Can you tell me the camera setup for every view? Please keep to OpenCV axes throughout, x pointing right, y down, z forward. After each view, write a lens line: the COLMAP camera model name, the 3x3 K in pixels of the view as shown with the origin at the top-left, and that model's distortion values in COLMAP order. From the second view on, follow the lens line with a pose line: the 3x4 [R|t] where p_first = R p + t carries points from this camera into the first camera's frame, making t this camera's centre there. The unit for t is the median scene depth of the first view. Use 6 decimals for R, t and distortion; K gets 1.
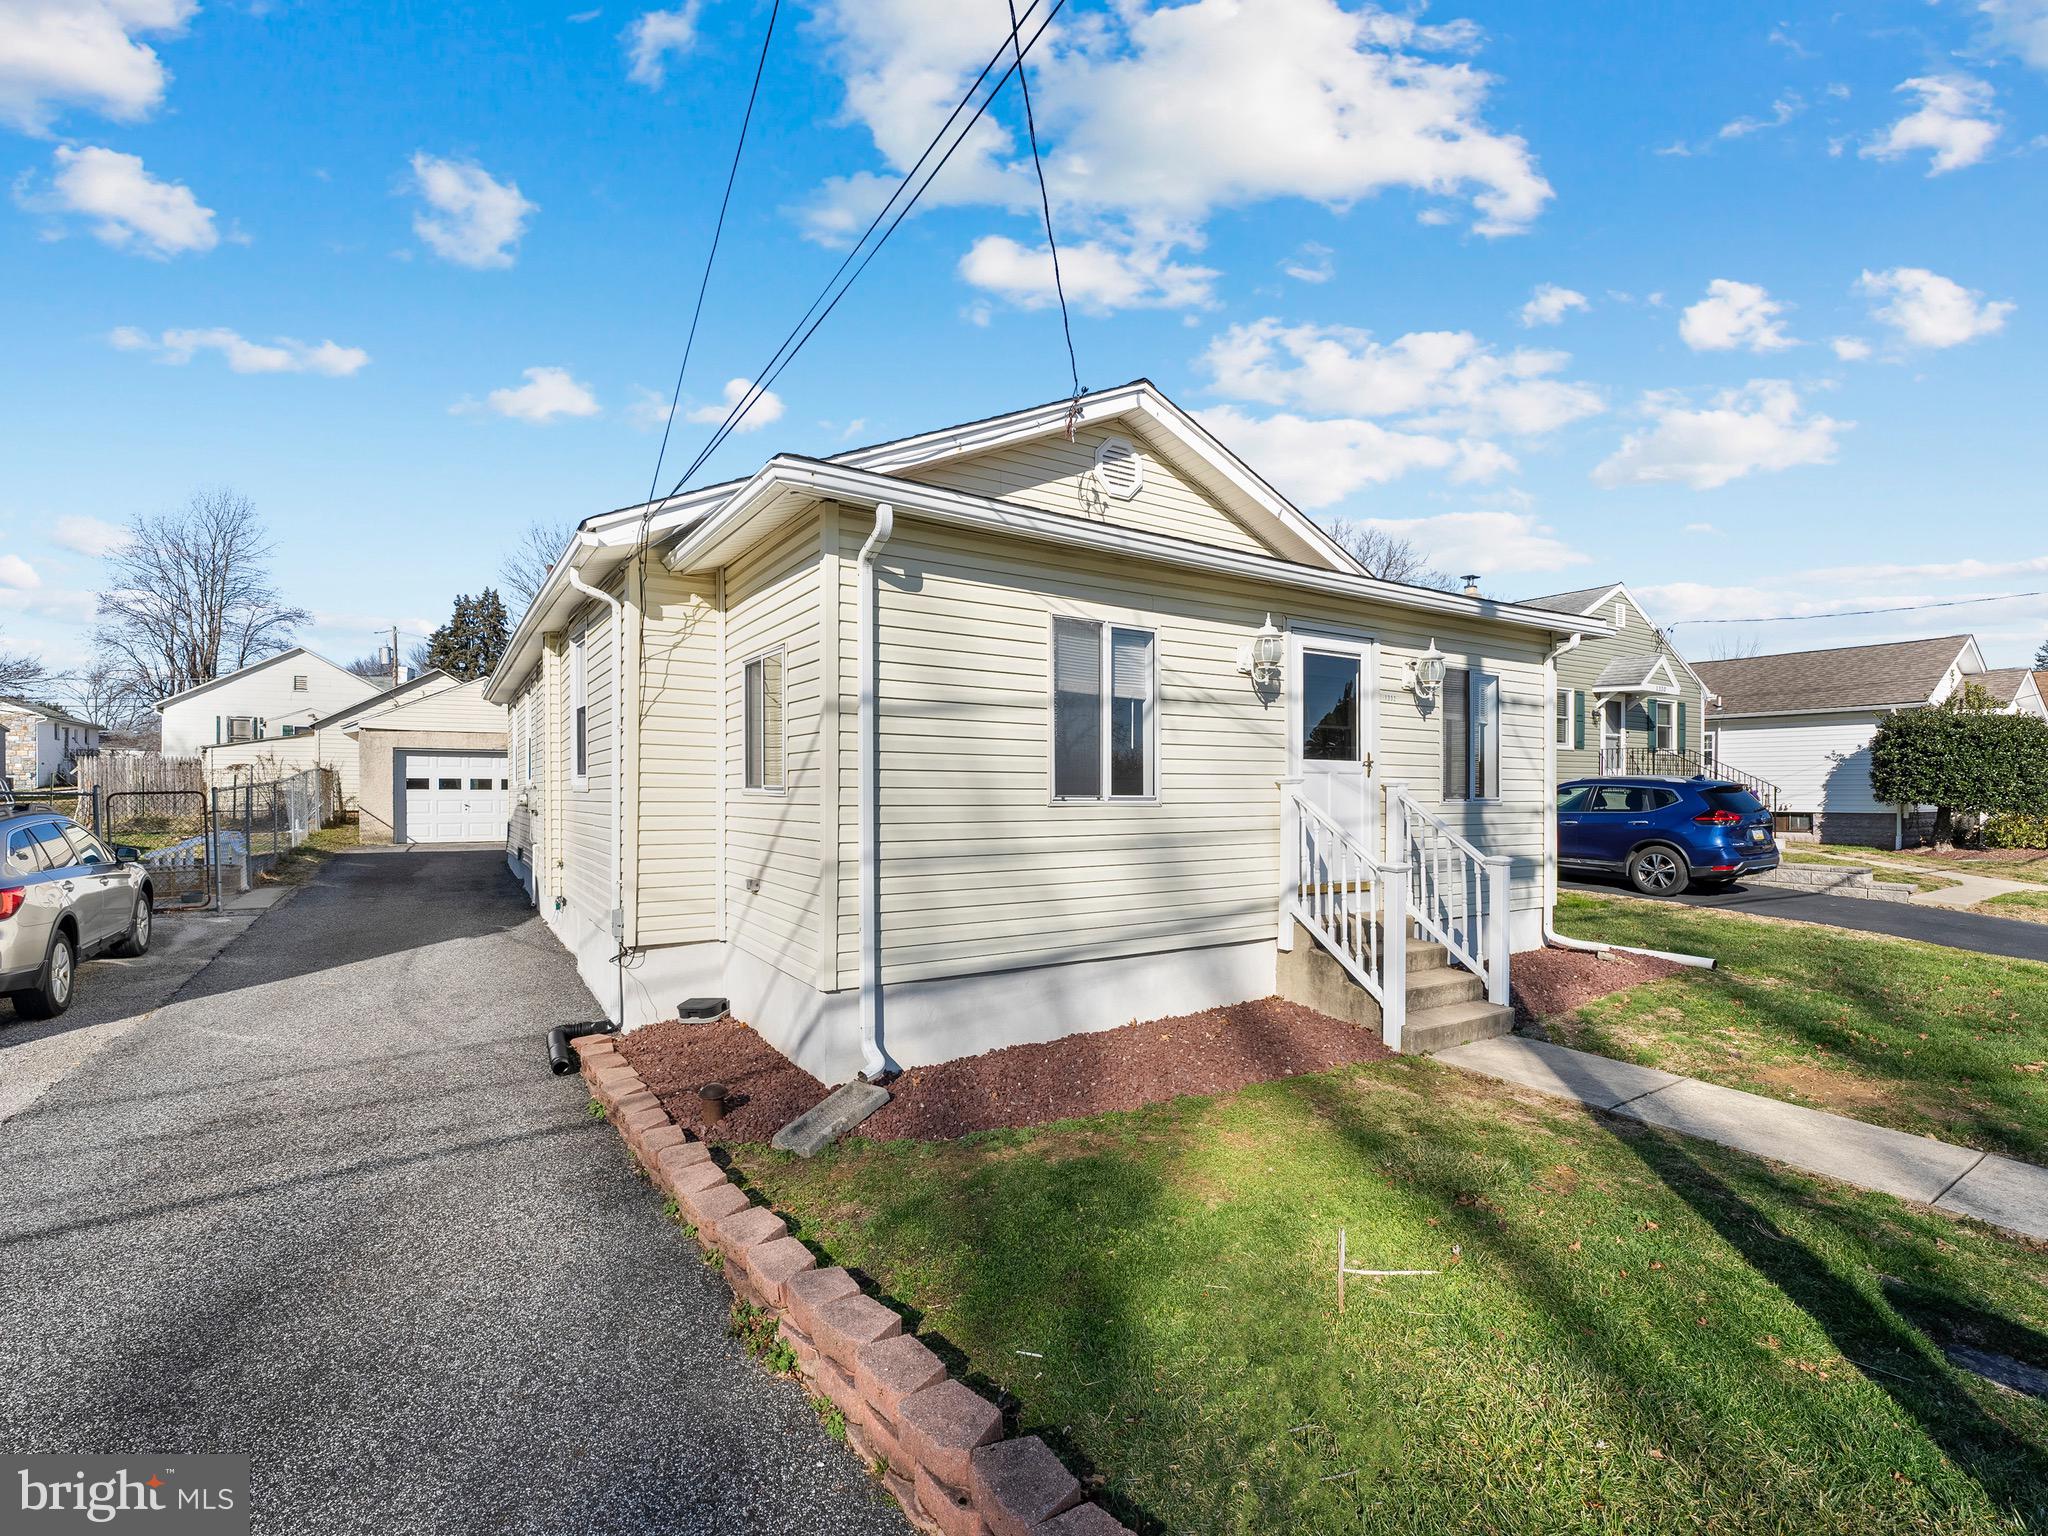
lens RADIAL K [[955.2, 0, 1026.7], [0, 955.2, 791.0], [0, 0, 1]] dist [-0.008378, -0.000020]
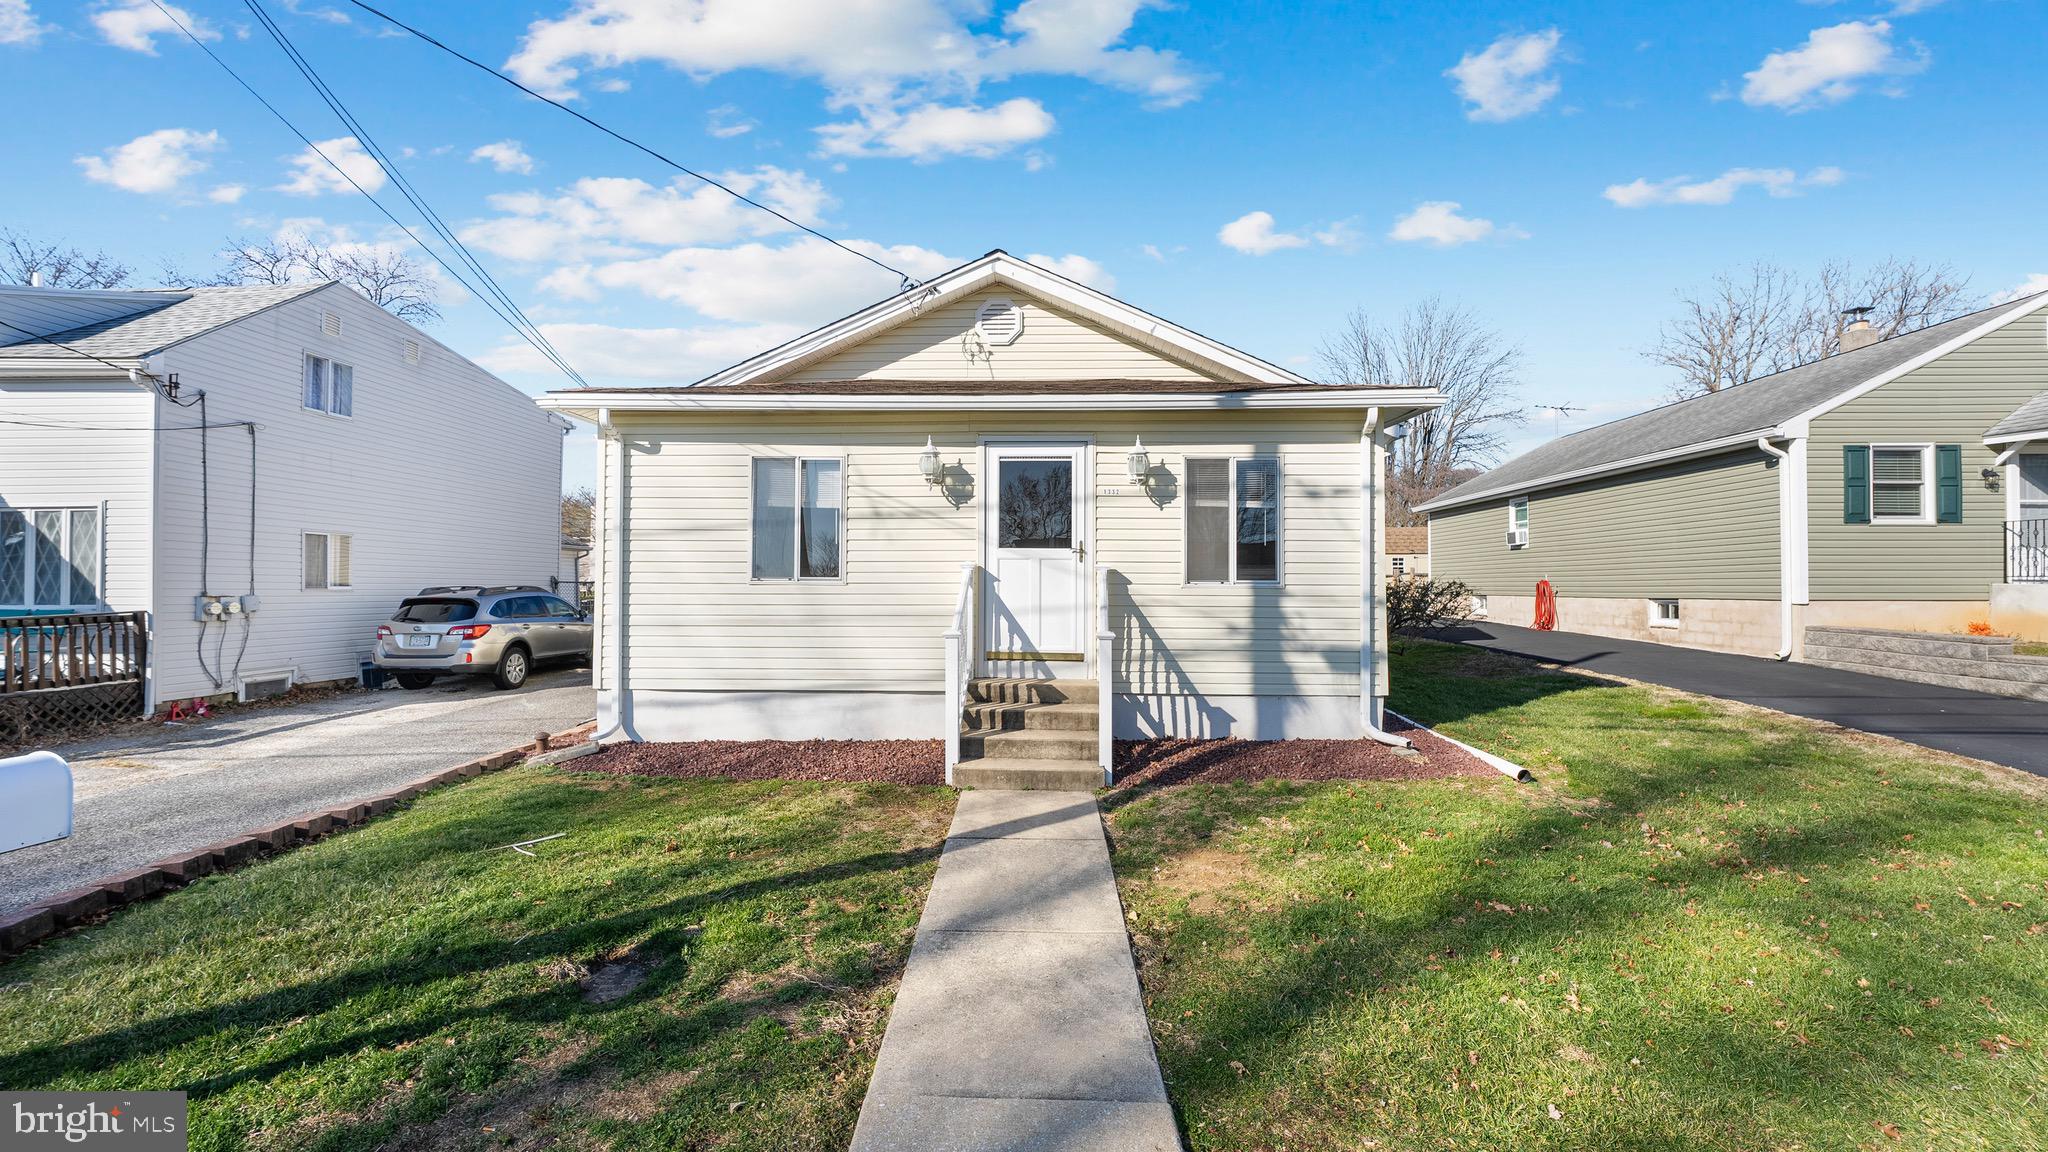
lens RADIAL K [[822.7, 0, 1017.9], [0, 822.7, 585.0], [0, 0, 1]] dist [-0.011971, -0.000023]
pose [[0.811347, 0.000690, -0.584565, 0.861895], [-0.001388, 0.999999, -0.000747, 0.012551], [0.584563, 0.001418, 0.811347, 0.153650]]
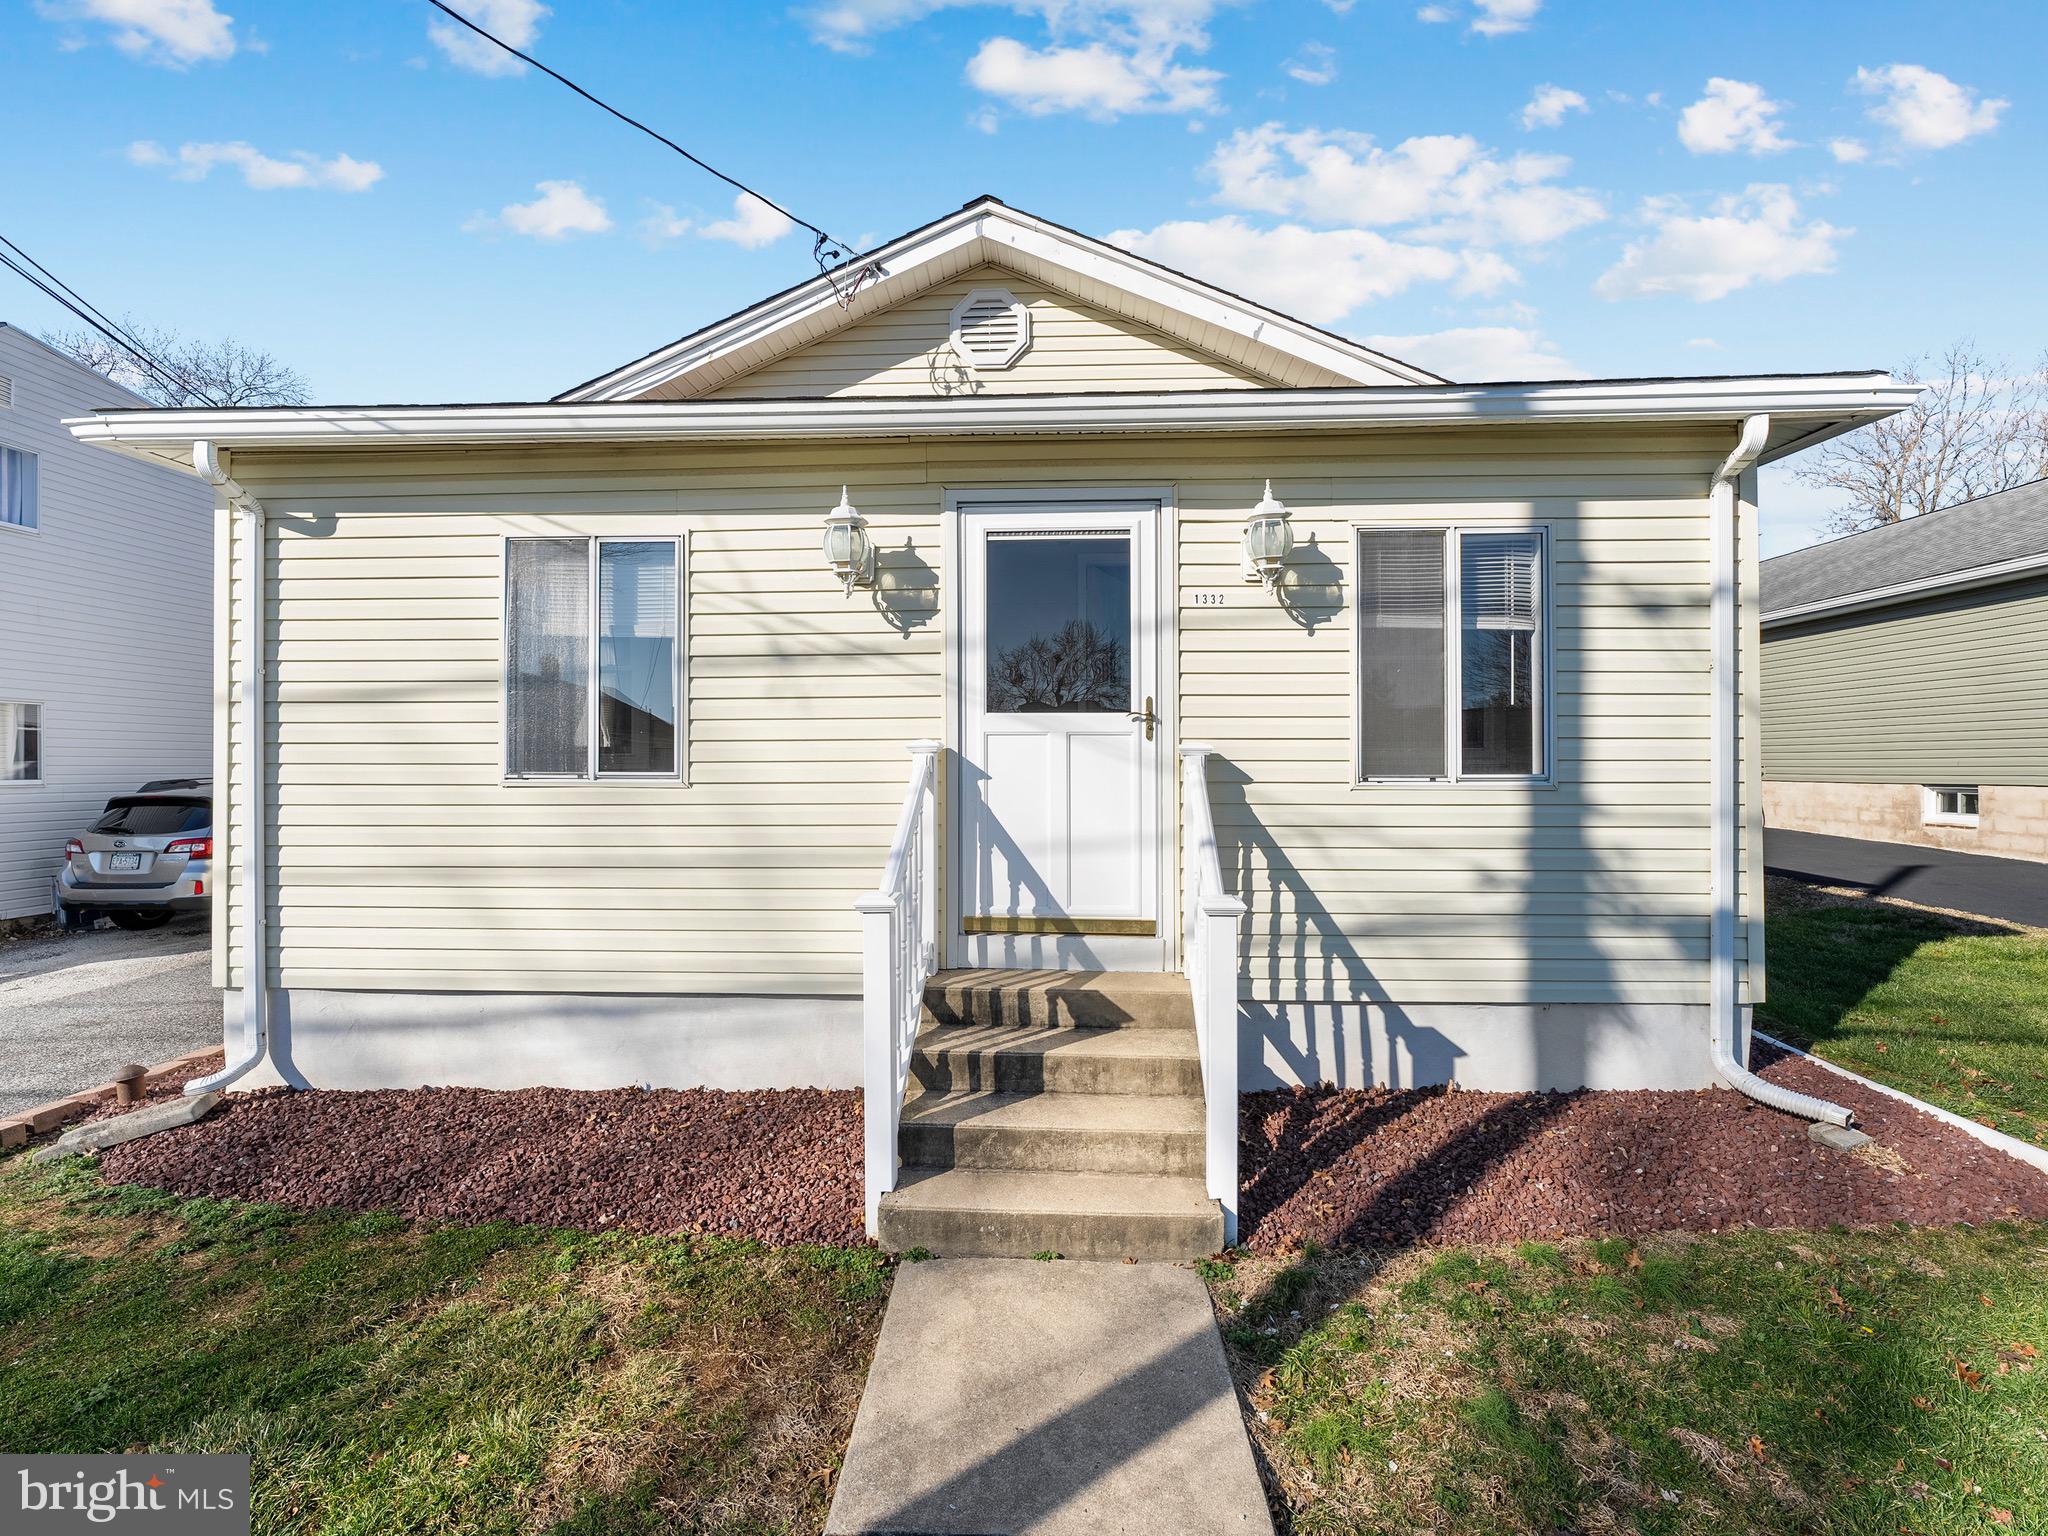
lens RADIAL K [[929.5, 0, 1024.0], [0, 929.5, 768.0], [0, 0, 1]] dist [-0.017180, -0.000123]
pose [[0.810920, -0.000281, -0.585156, 0.616538], [0.004534, 0.999973, 0.005803, -0.001915], [0.585139, -0.007359, 0.810900, 0.493198]]
